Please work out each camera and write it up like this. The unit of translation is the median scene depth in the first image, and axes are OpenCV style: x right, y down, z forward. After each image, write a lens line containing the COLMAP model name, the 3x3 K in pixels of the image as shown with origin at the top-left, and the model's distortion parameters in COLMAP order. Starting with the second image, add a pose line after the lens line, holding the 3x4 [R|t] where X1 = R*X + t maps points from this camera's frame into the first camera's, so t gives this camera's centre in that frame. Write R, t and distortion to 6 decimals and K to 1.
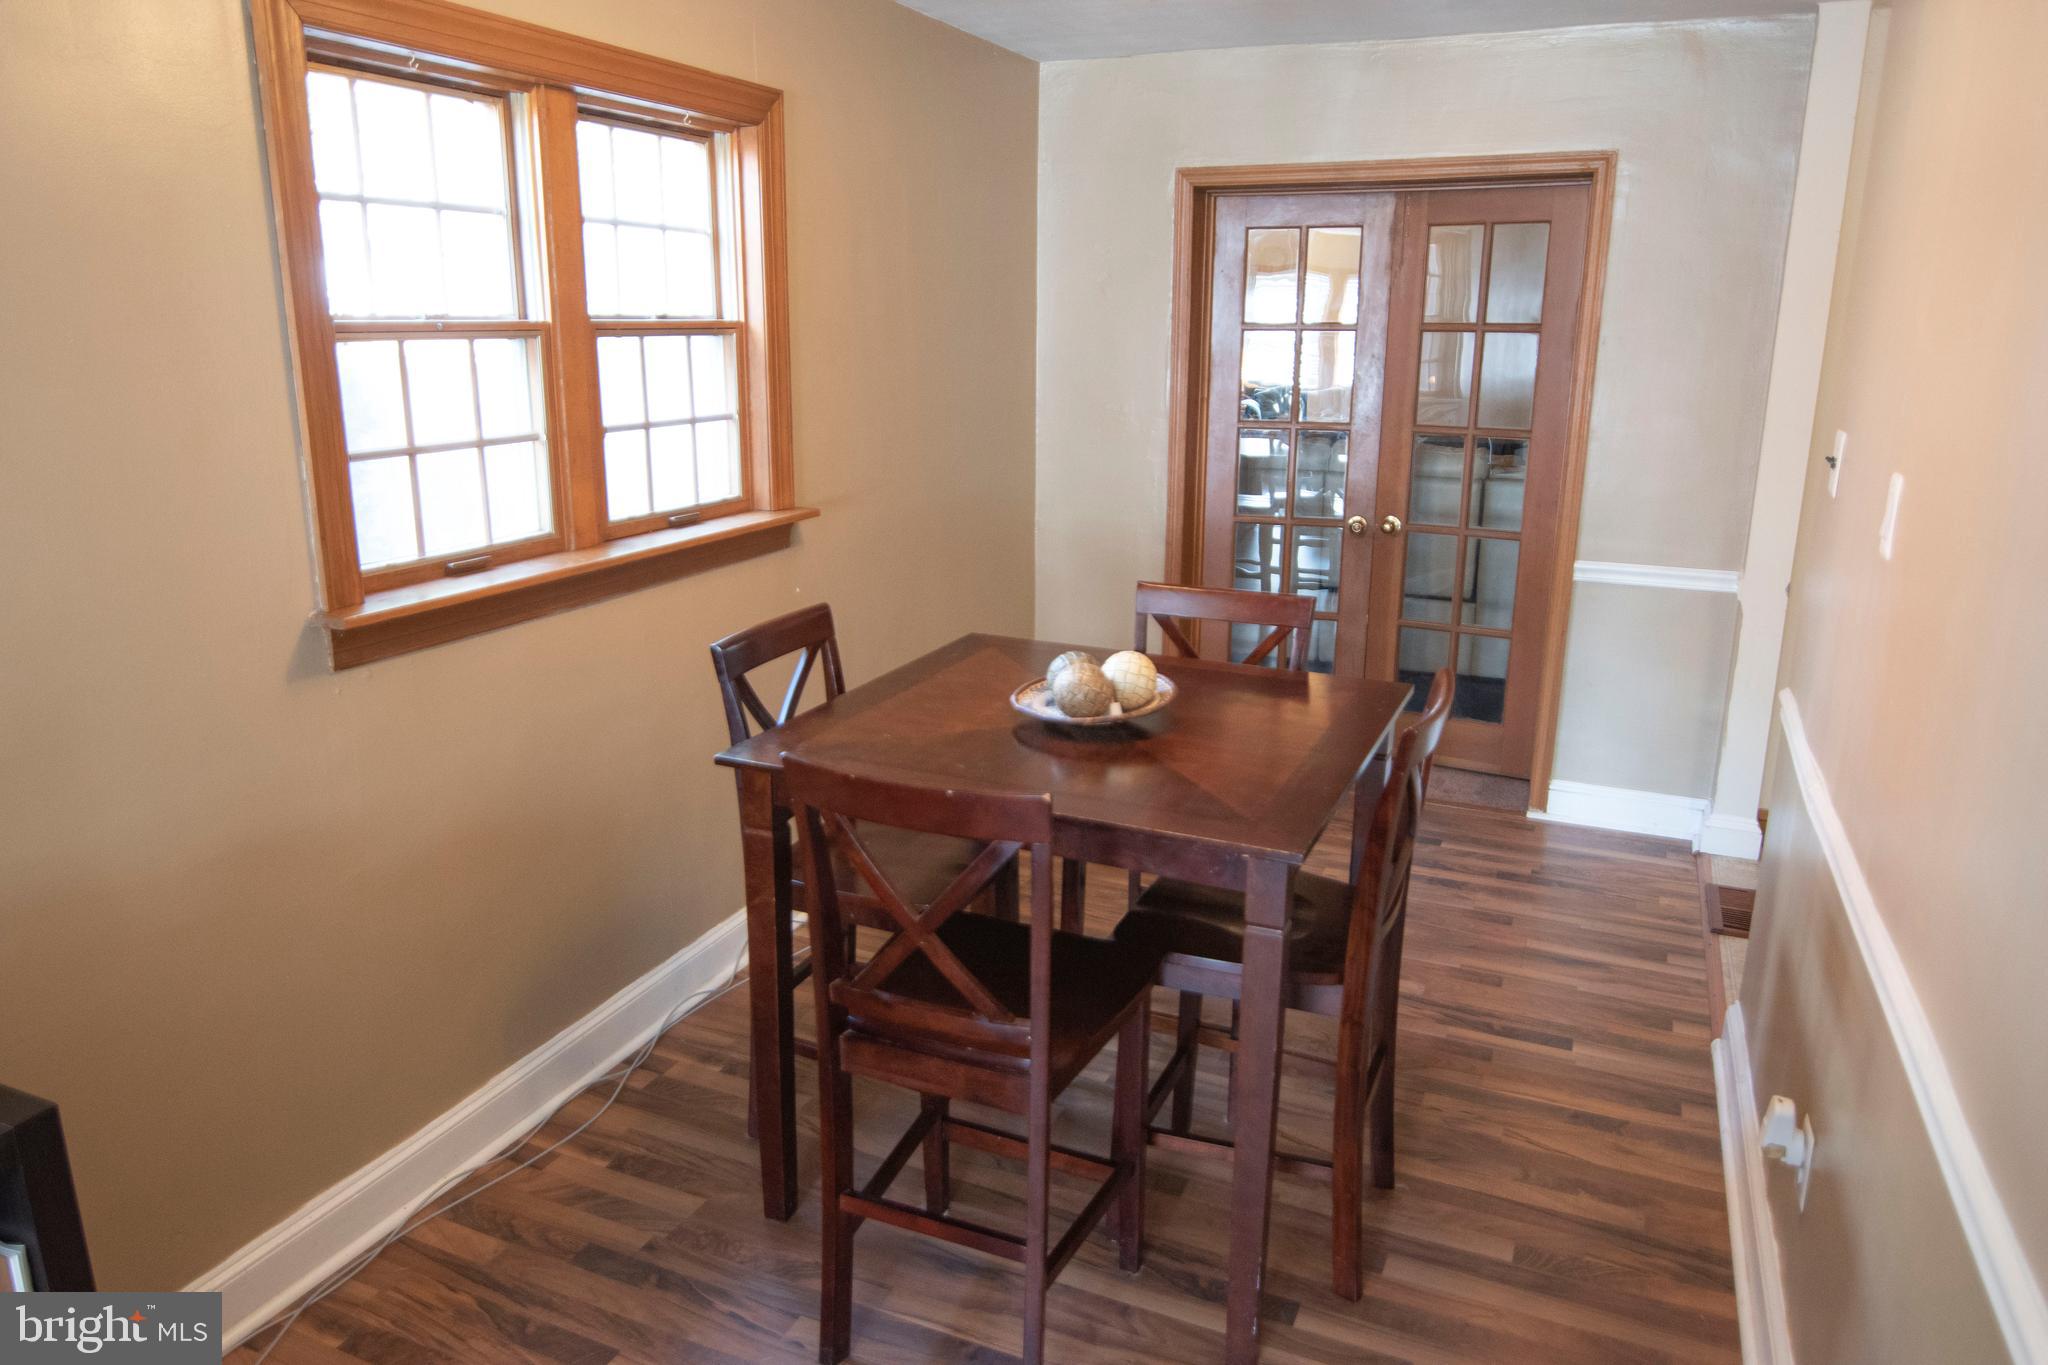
lens RADIAL K [[1396.9, 0, 1006.8], [0, 1396.9, 682.0], [0, 0, 1]] dist [0.000263, -0.019508]
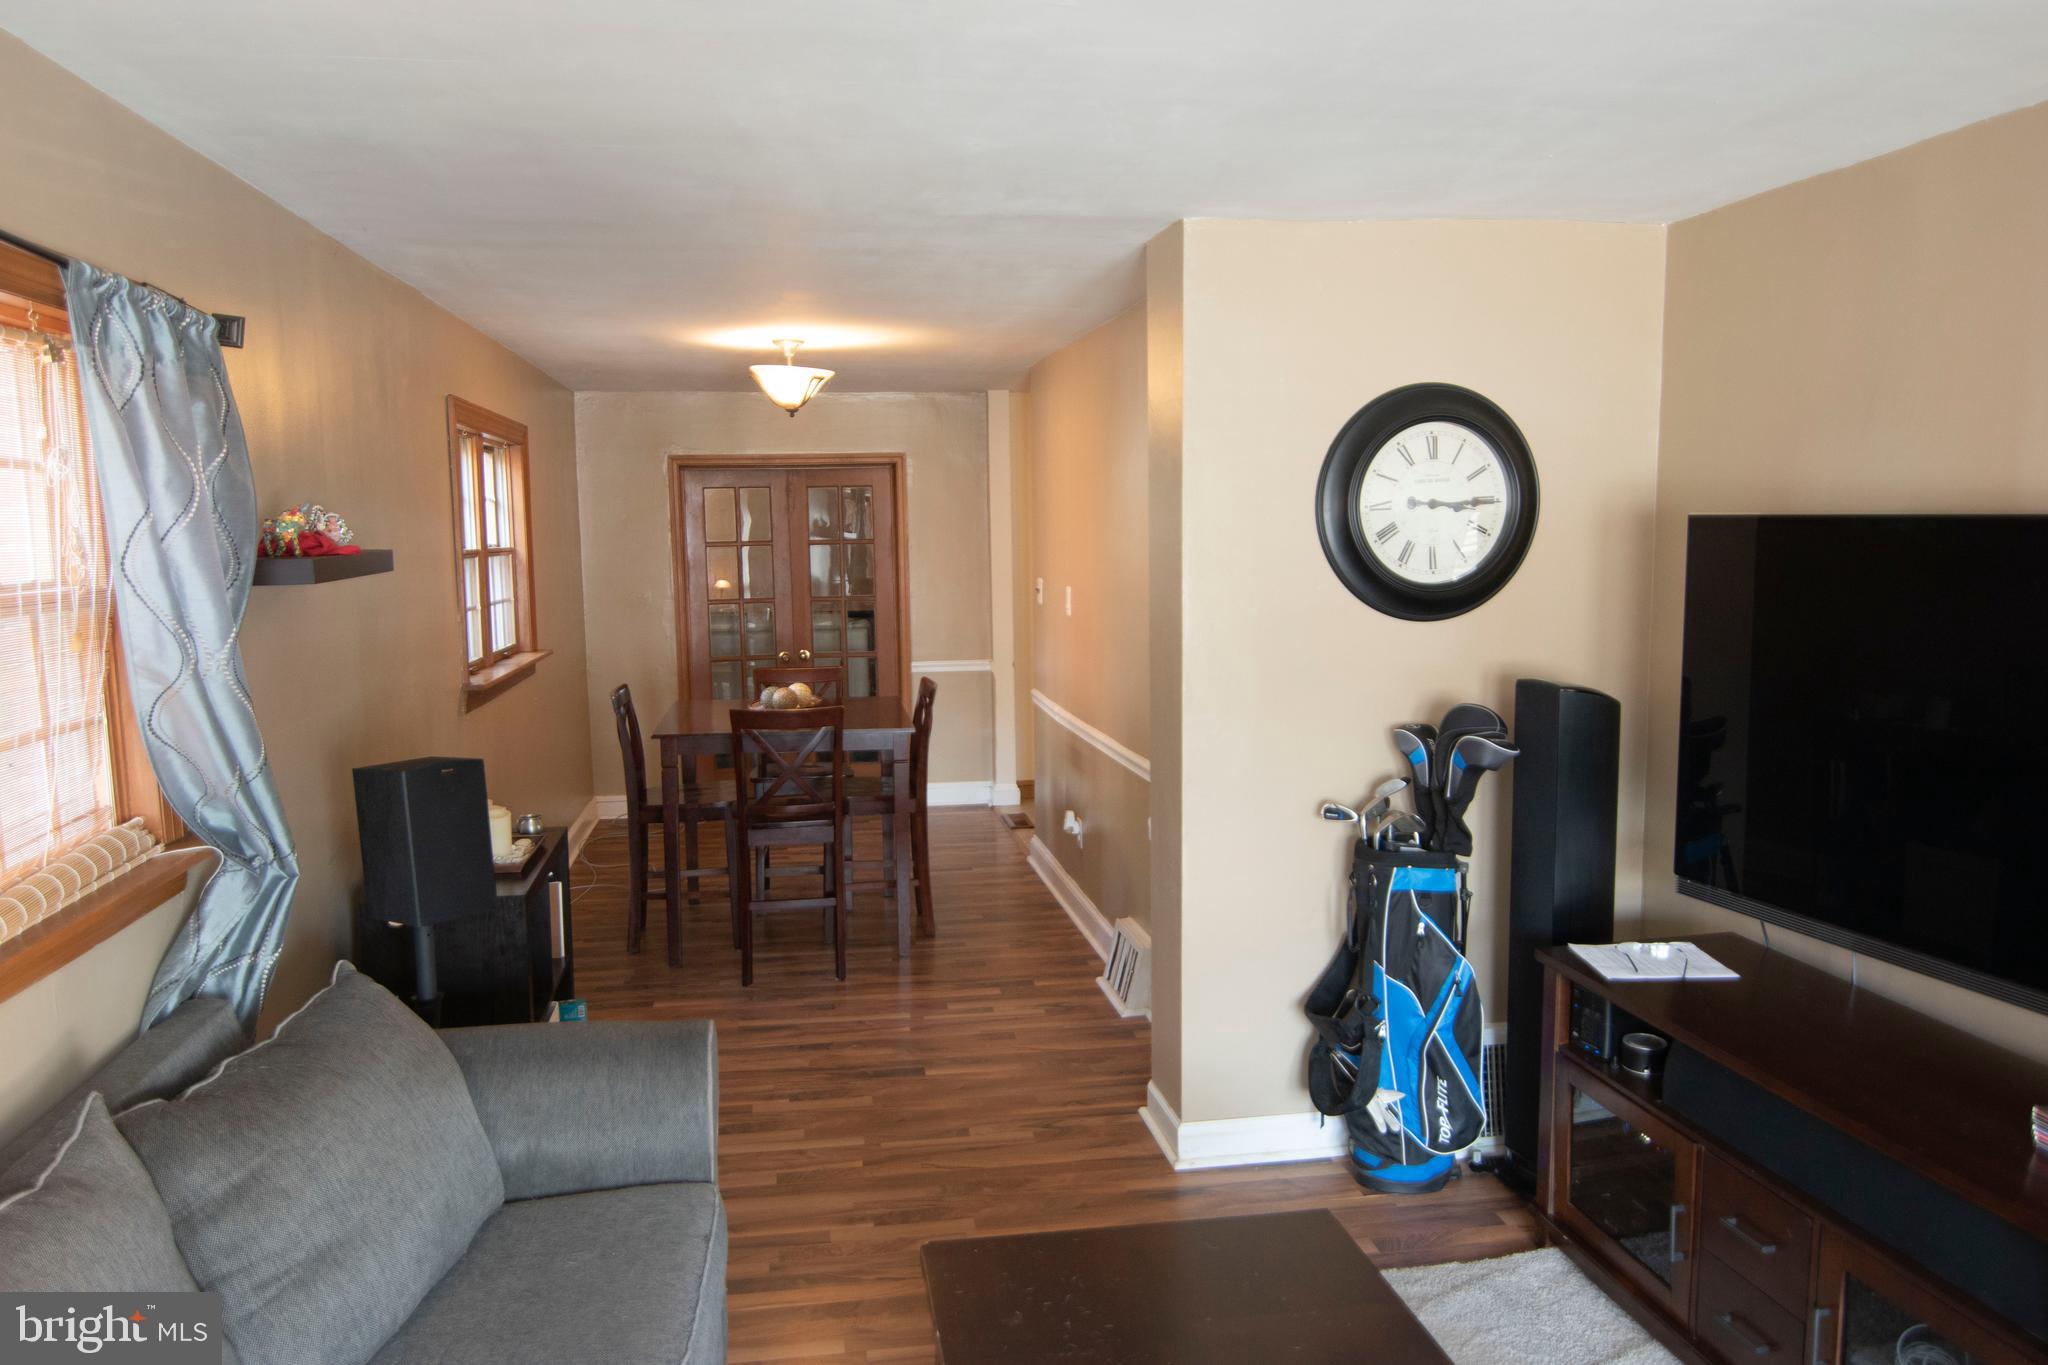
lens RADIAL K [[1396.9, 0, 1010.2], [0, 1396.9, 678.3], [0, 0, 1]] dist [0.000263, -0.019508]
pose [[0.840494, -0.074715, 0.536645, -0.516431], [0.156016, 0.981871, -0.107650, 0.165668], [-0.518873, 0.174204, 0.836913, -0.667848]]
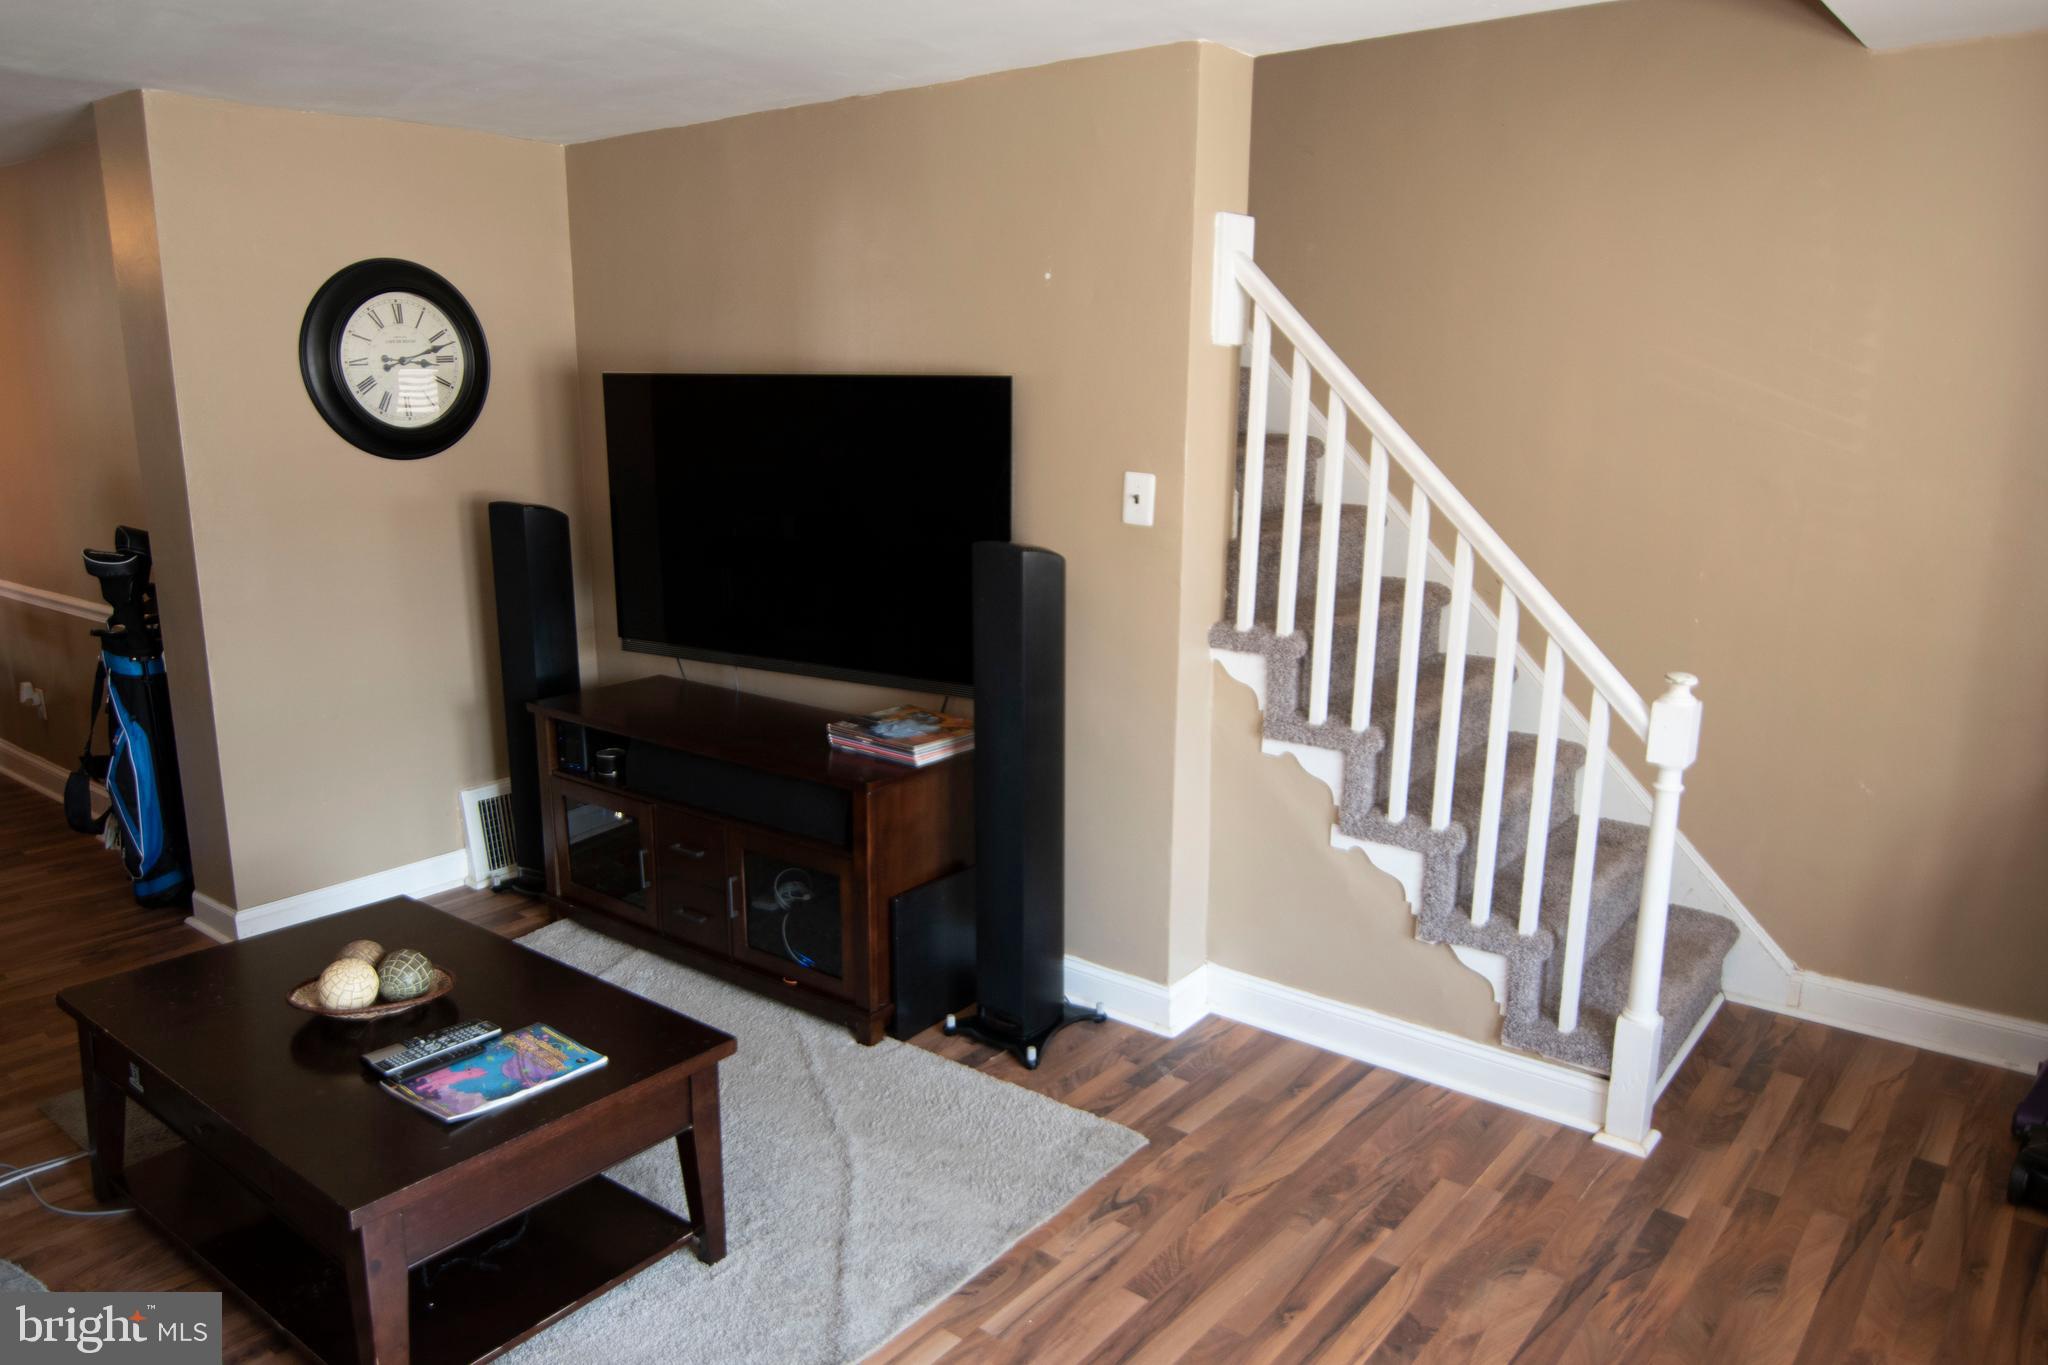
lens RADIAL K [[1396.9, 0, 1014.1], [0, 1396.9, 689.7], [0, 0, 1]] dist [0.000263, -0.019508]
pose [[0.261304, -0.212670, 0.941537, -0.760644], [0.248994, 0.957266, 0.147119, 0.206650], [-0.932589, 0.195994, 0.303091, -0.805317]]
